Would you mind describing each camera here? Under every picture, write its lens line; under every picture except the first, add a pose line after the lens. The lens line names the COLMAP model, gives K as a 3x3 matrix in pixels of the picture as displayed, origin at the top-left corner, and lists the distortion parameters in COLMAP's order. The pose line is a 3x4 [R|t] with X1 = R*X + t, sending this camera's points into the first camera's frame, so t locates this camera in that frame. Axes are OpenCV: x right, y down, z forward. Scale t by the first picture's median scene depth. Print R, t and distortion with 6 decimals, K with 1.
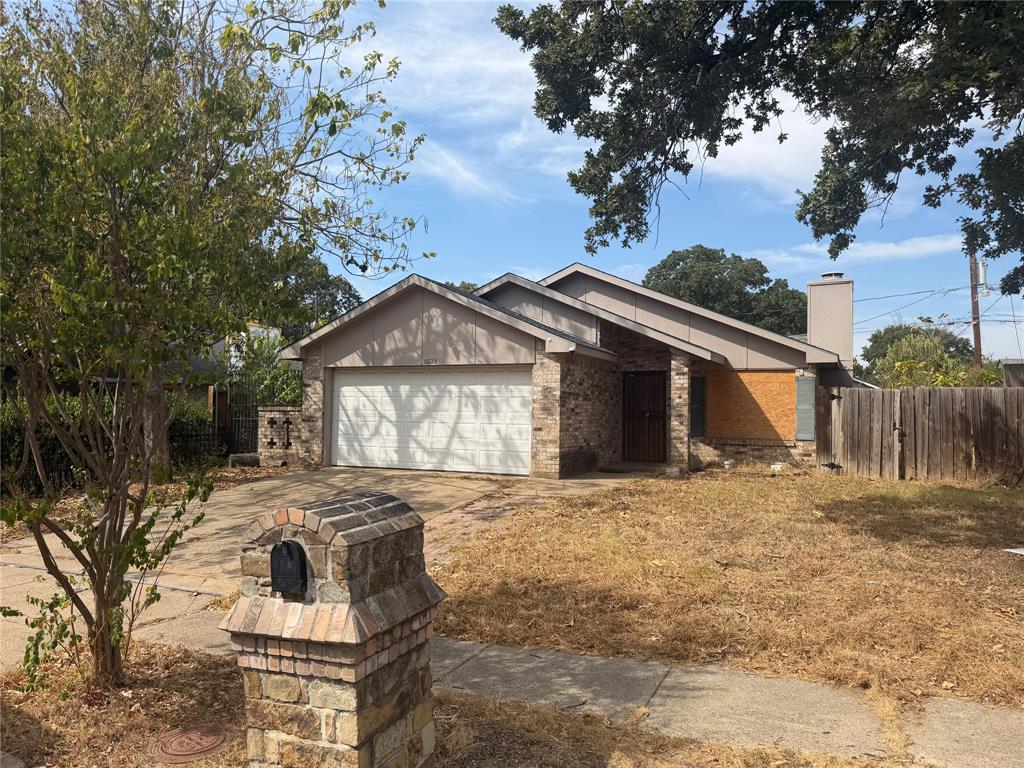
lens RADIAL K [[717.0, 0, 512.9], [0, 717.0, 384.7], [0, 0, 1]] dist [-0.015114, -0.015103]
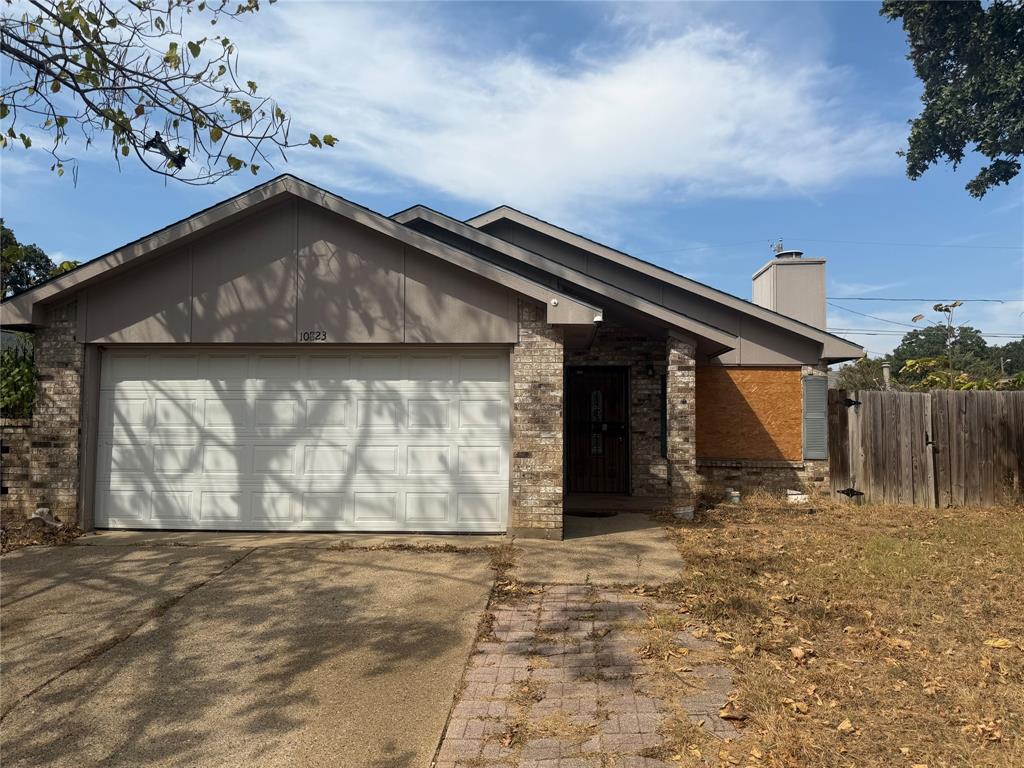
lens RADIAL K [[717.0, 0, 512.6], [0, 717.0, 387.7], [0, 0, 1]] dist [-0.015114, -0.015103]
pose [[0.927272, 0.011943, 0.374197, -0.177712], [-0.007637, 0.999886, -0.012988, 0.013832], [-0.374310, 0.009185, 0.927258, 0.422860]]
